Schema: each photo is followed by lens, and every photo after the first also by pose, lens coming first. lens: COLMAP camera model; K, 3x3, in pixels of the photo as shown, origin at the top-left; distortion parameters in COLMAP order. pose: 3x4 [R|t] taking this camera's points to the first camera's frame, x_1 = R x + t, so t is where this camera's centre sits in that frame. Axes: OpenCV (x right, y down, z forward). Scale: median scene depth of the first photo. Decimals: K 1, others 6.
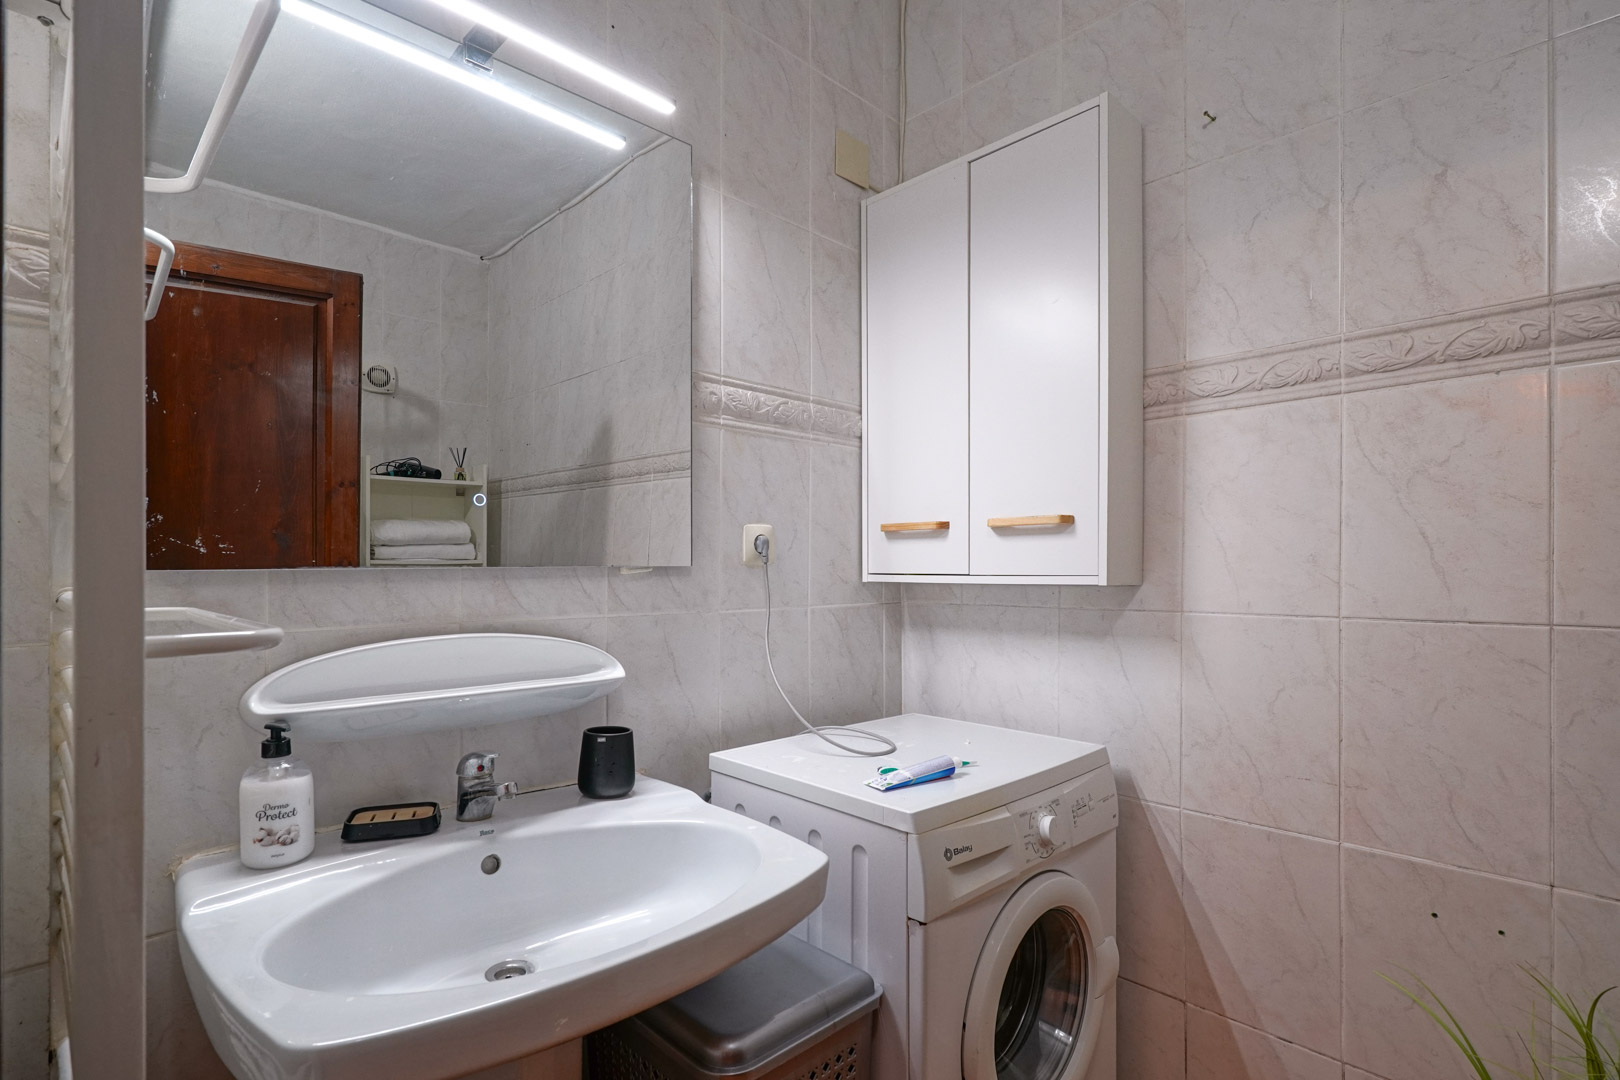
lens RADIAL K [[797.6, 0, 806.9], [0, 797.6, 569.4], [0, 0, 1]] dist [0.000555, 0.000153]
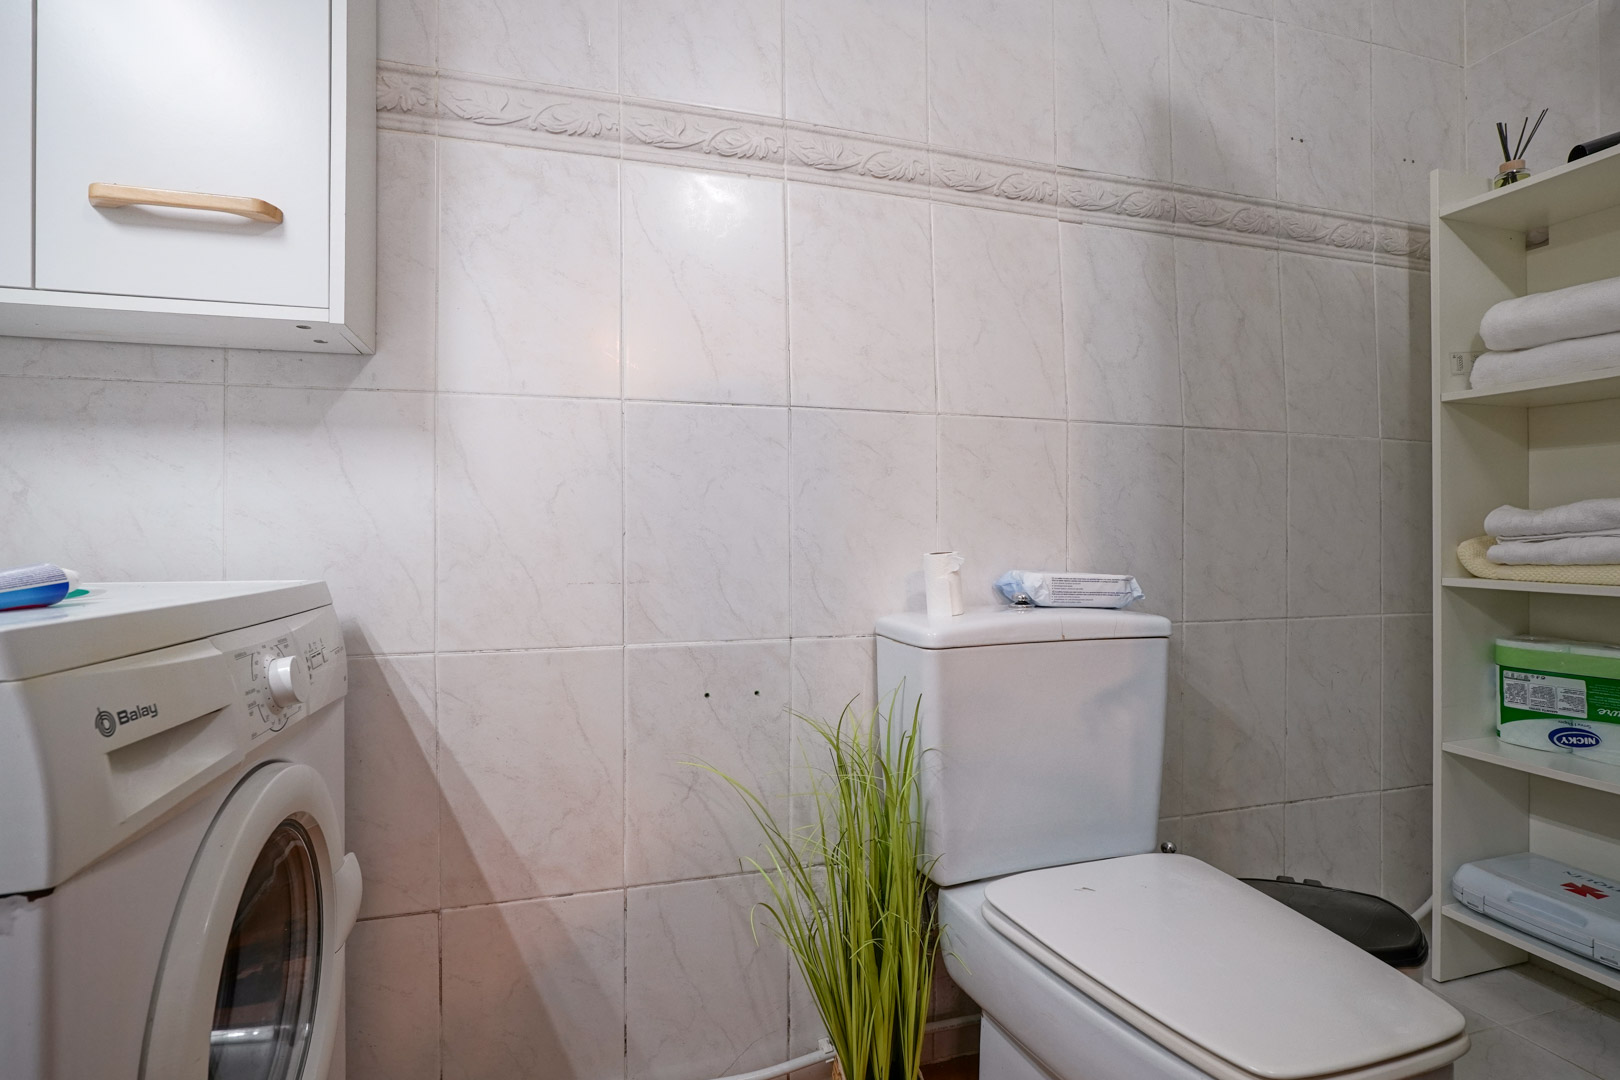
lens RADIAL K [[778.0, 0, 808.6], [0, 778.0, 549.1], [0, 0, 1]] dist [-0.007577, 0.000751]
pose [[0.447463, 0.006299, 0.894280, -0.027599], [0.000553, 0.999973, -0.007321, 0.229272], [-0.894302, 0.003770, 0.447447, 0.399104]]
